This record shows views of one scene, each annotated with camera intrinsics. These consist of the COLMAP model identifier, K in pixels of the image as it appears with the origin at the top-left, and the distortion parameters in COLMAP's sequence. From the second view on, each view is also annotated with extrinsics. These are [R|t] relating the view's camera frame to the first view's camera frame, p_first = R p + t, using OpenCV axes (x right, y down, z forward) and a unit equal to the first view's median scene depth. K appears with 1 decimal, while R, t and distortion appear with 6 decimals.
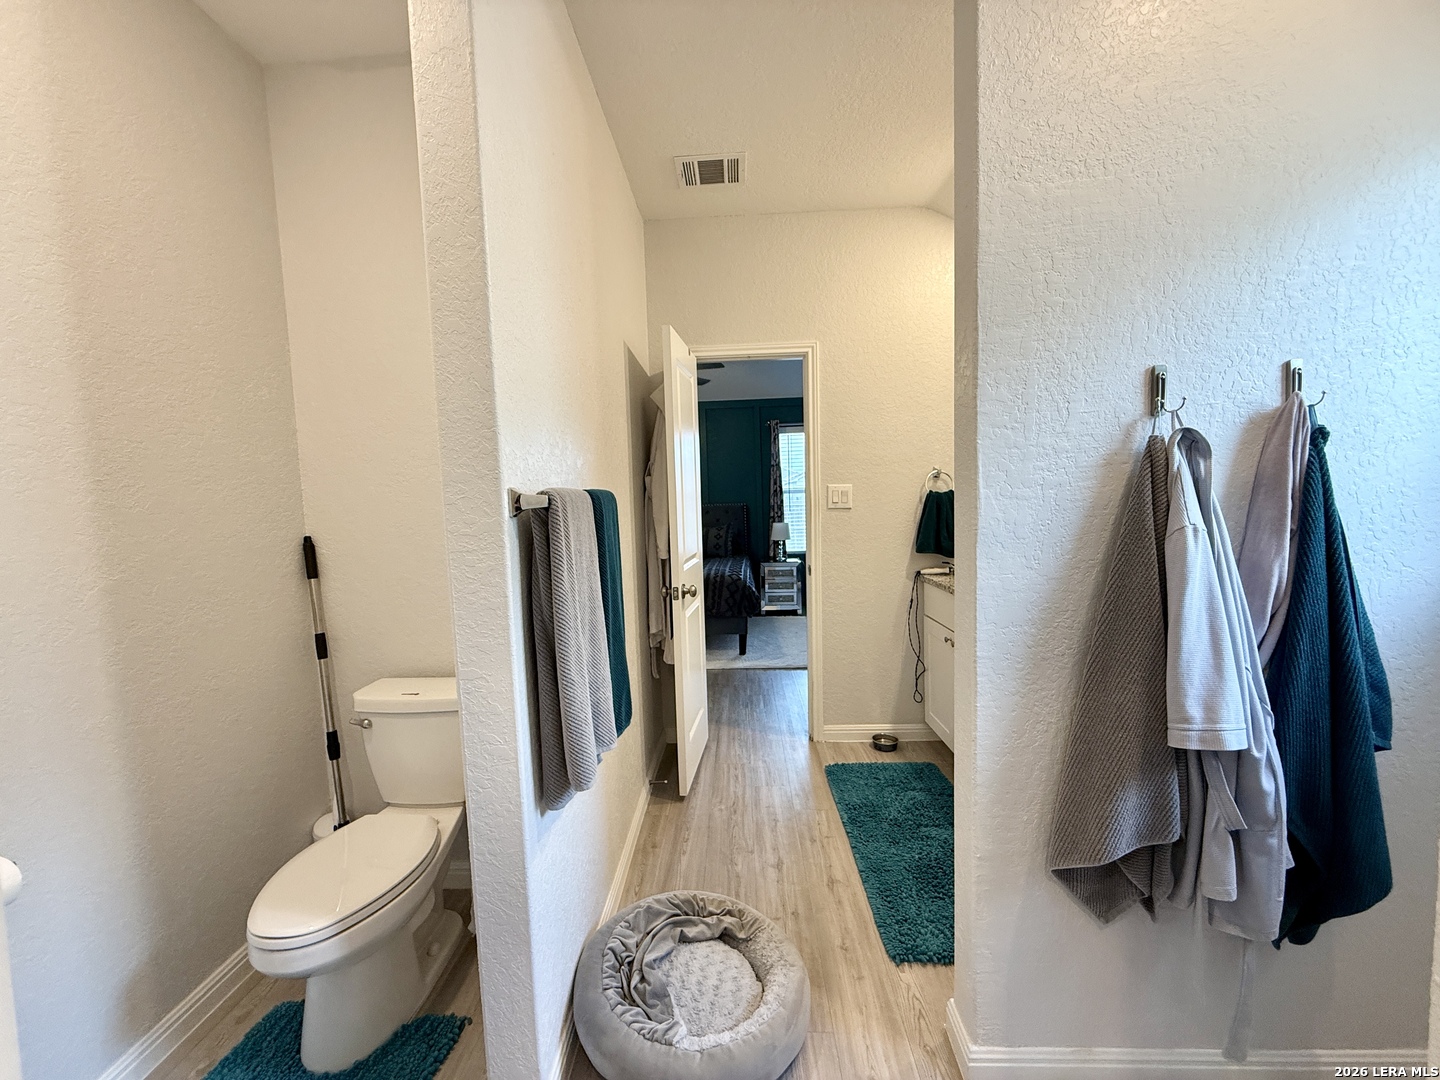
lens RADIAL K [[571.1, 0, 719.8], [0, 571.1, 540.8], [0, 0, 1]] dist [-0.005700, 0.003998]
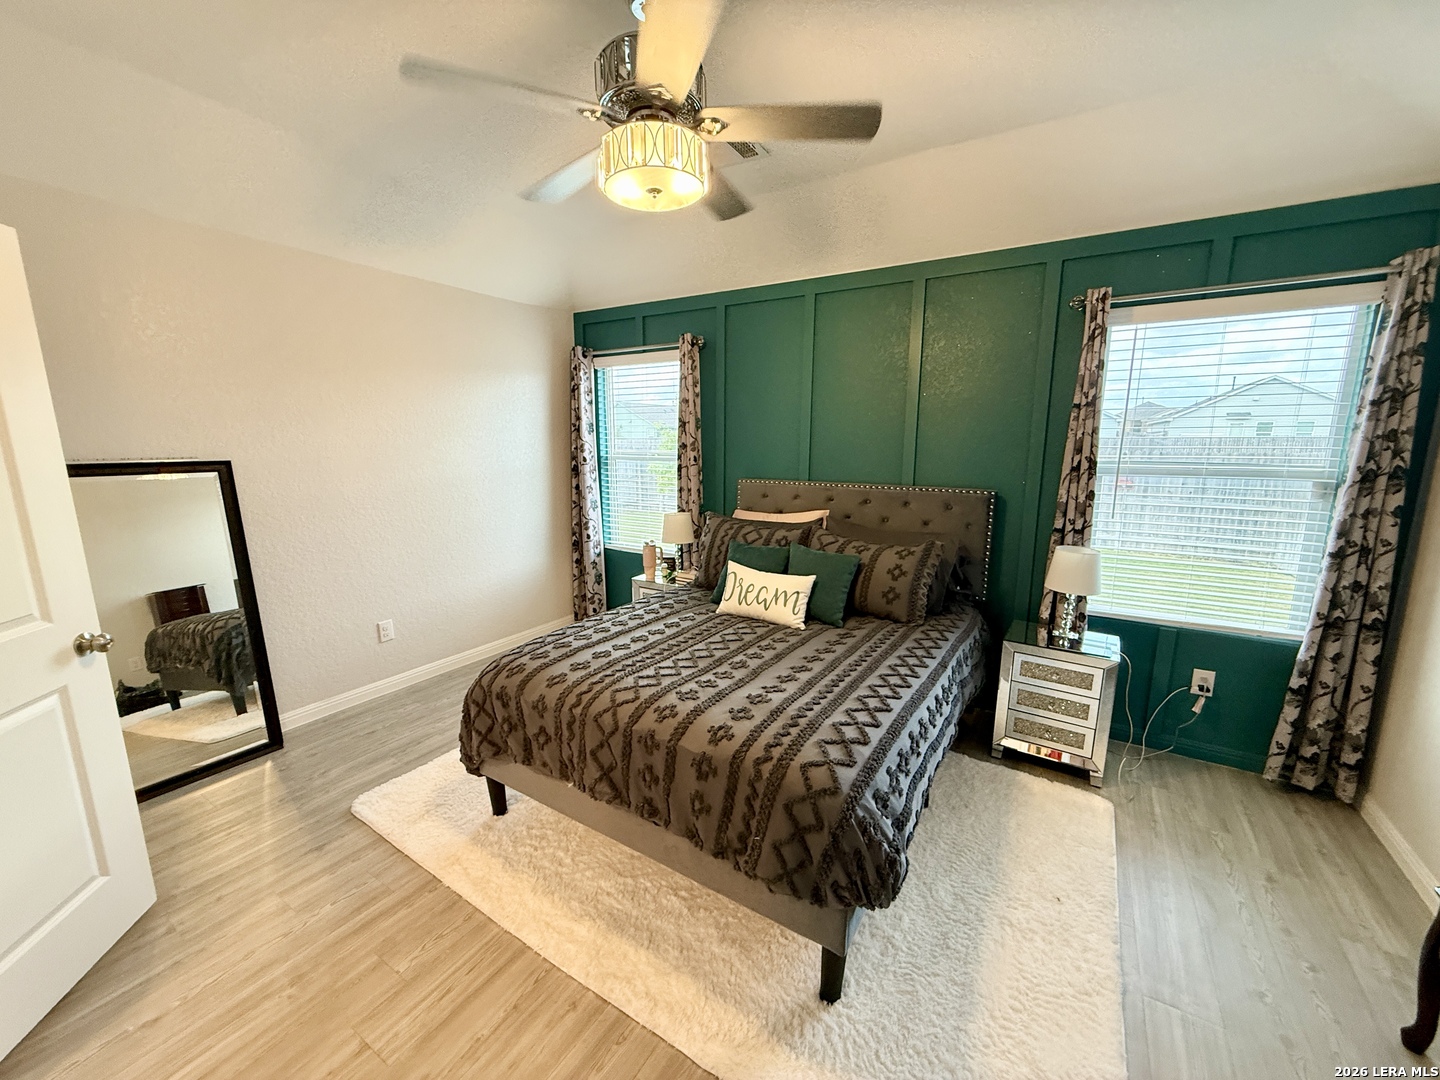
lens RADIAL K [[571.1, 0, 722.9], [0, 571.1, 538.7], [0, 0, 1]] dist [-0.005700, 0.003998]
pose [[0.865409, 0.122723, -0.485806, 0.083664], [-0.069227, 0.989529, 0.126651, -0.072396], [0.496262, -0.075973, 0.864842, 0.518624]]
